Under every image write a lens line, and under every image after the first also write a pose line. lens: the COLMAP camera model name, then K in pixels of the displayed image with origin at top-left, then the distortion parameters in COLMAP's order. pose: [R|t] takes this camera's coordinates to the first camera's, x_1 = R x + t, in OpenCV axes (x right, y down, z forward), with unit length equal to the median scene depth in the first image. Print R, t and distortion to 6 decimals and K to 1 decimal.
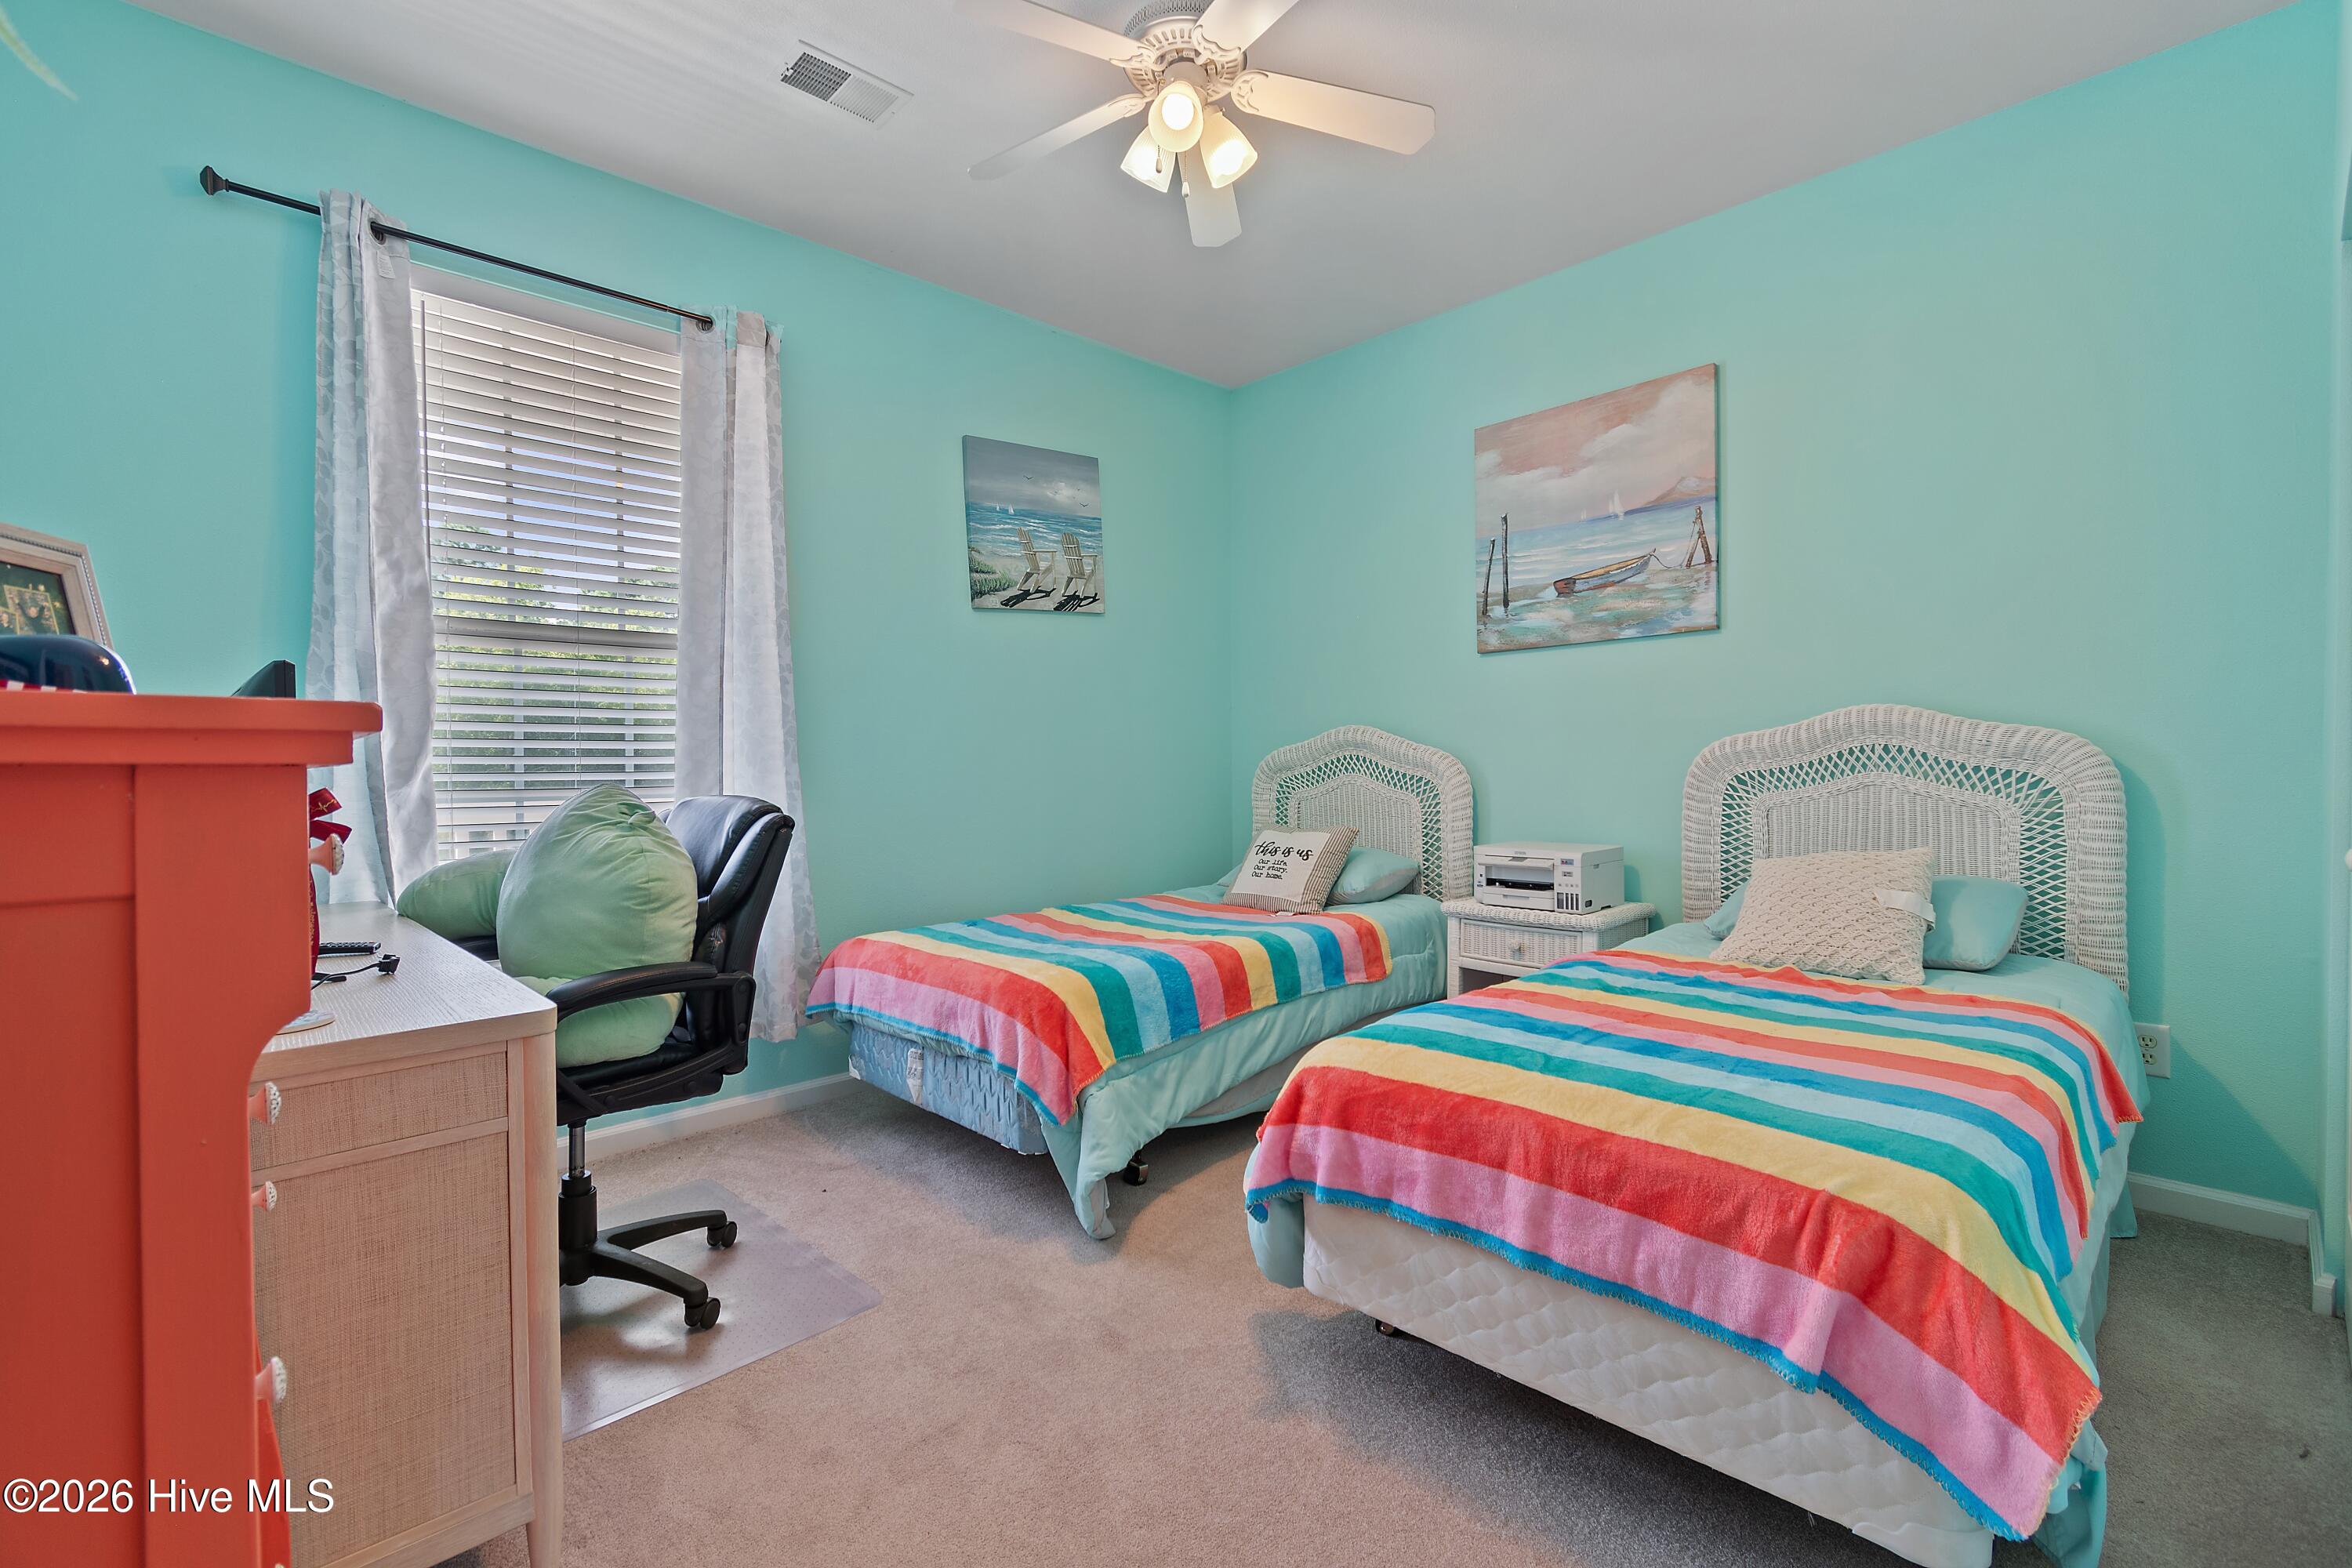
lens RADIAL K [[1035.6, 0, 1184.6], [0, 1035.6, 767.7], [0, 0, 1]] dist [0.005132, -0.000177]
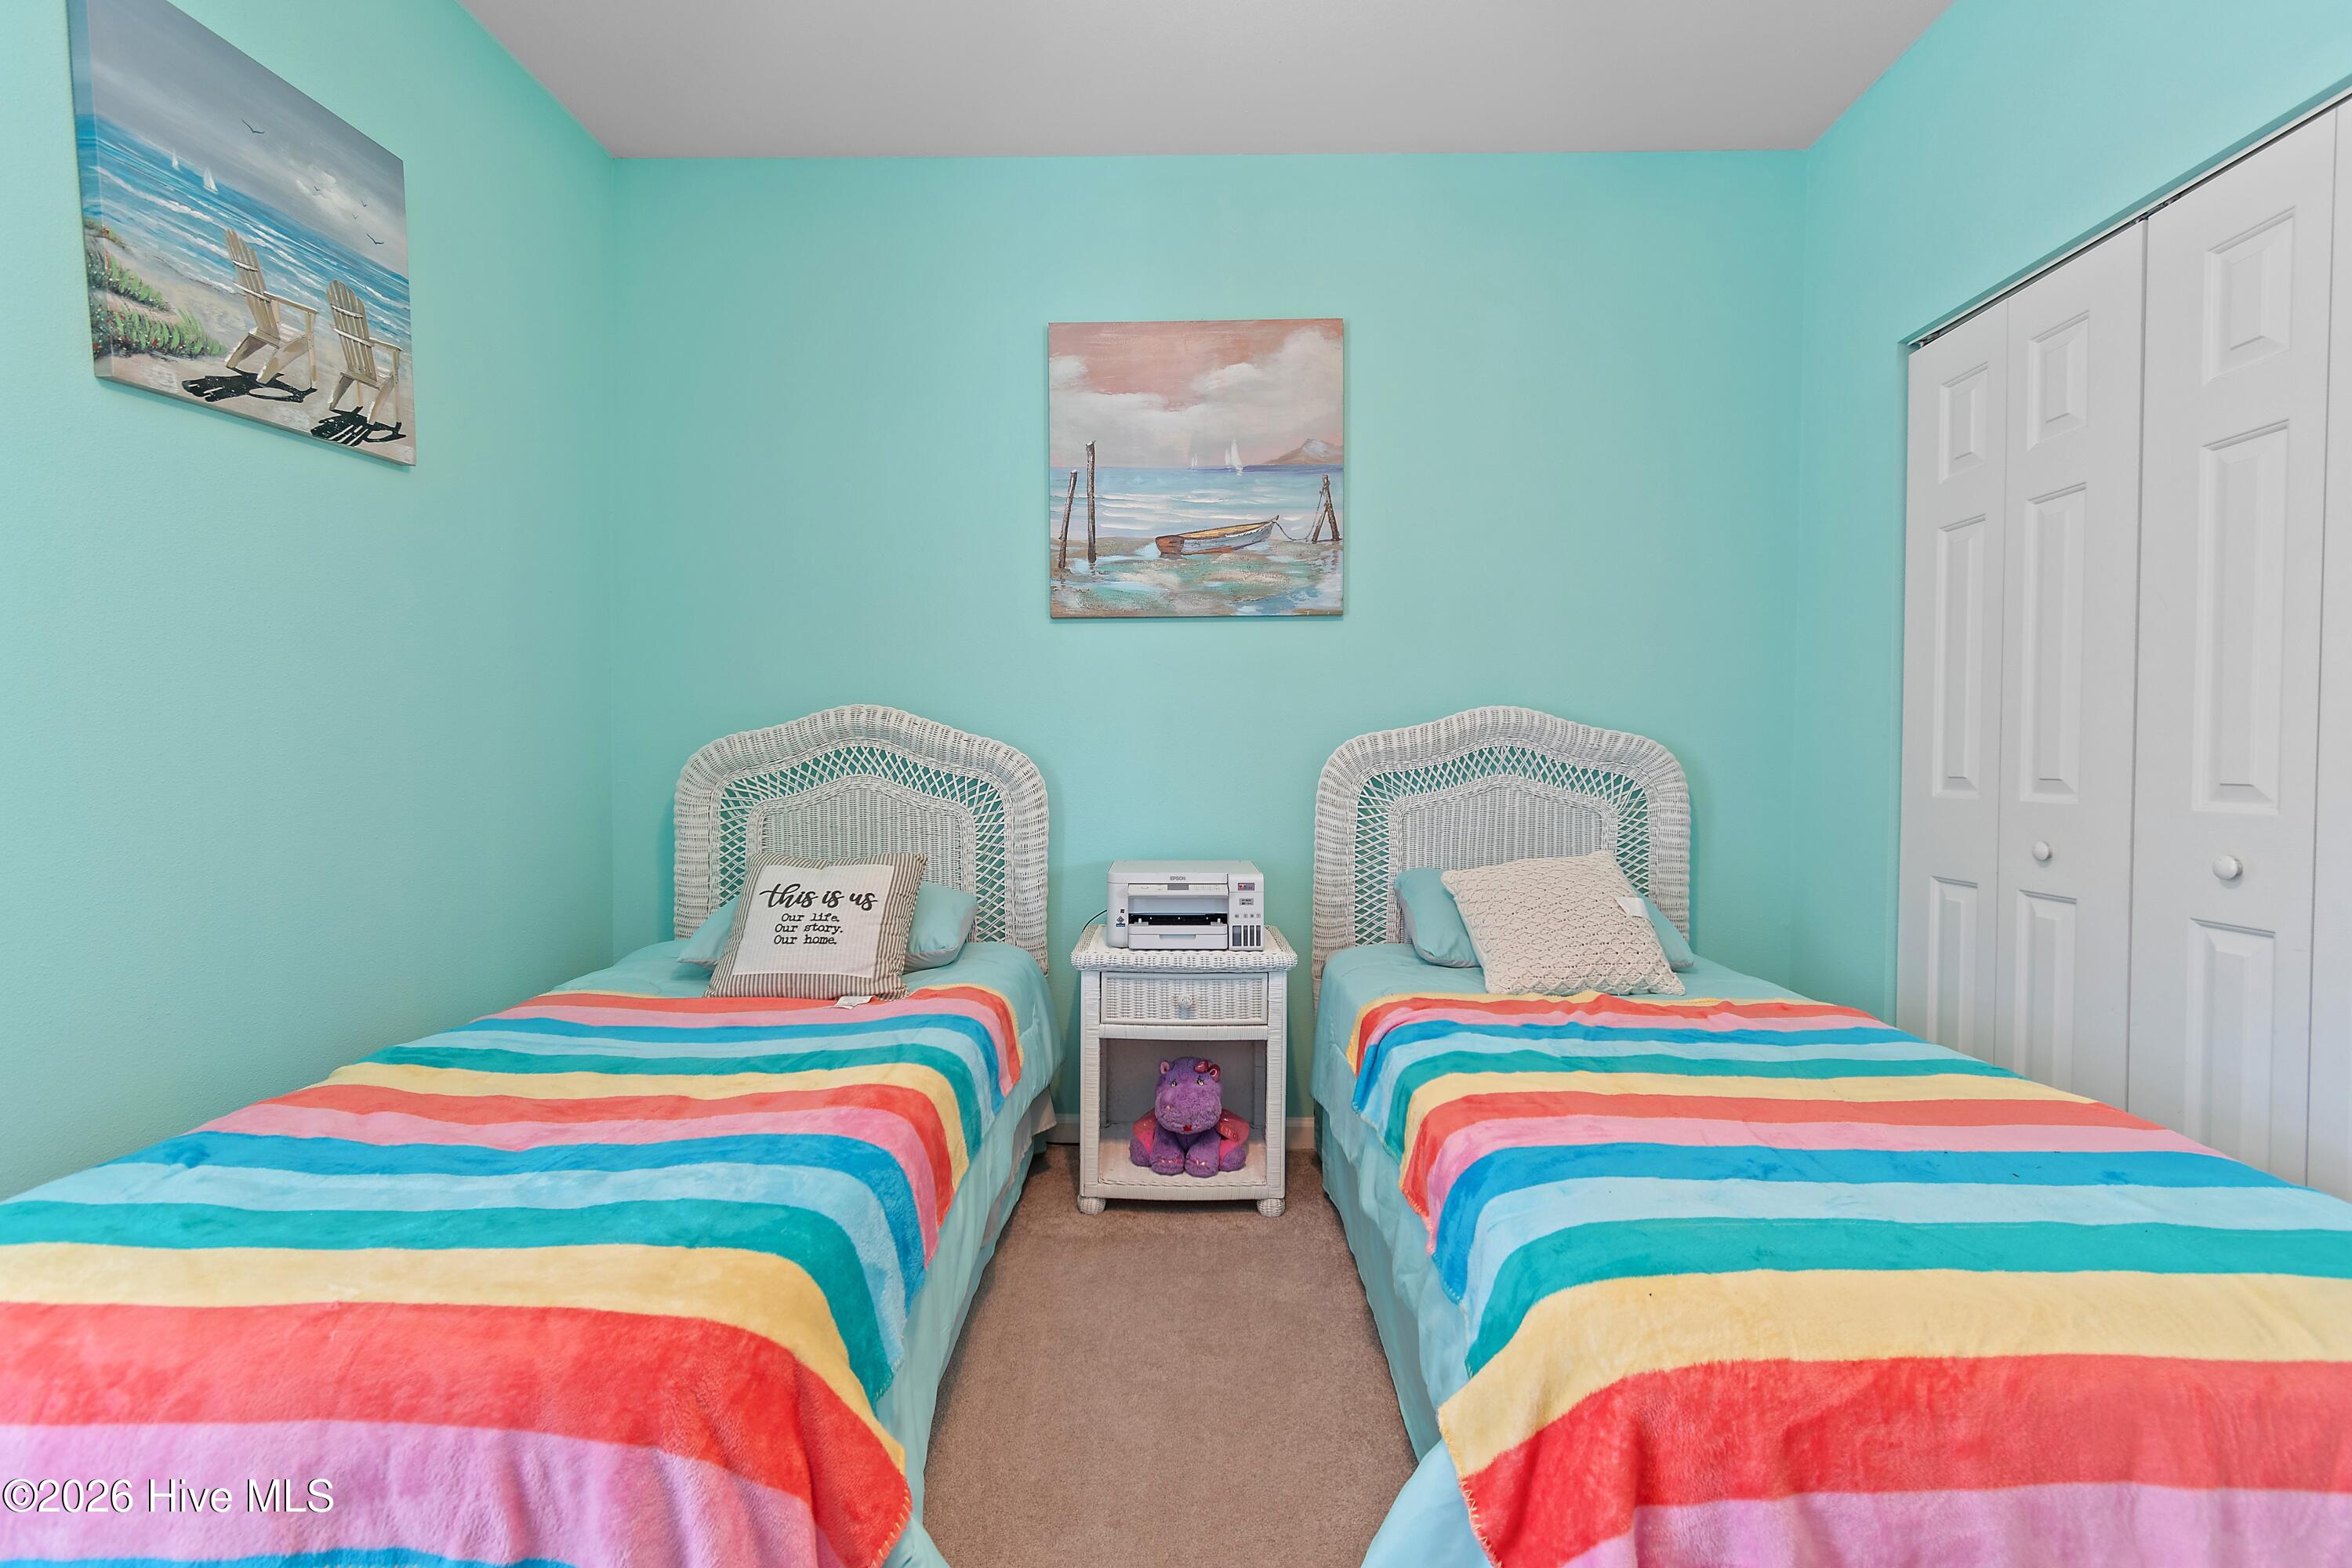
lens RADIAL K [[1035.6, 0, 1184.6], [0, 1035.6, 767.7], [0, 0, 1]] dist [0.005132, -0.000177]
pose [[0.708665, 0.005189, 0.705526, -0.212970], [-0.006235, 0.999980, -0.001092, 0.000983], [-0.705518, -0.003625, 0.708683, 0.444173]]
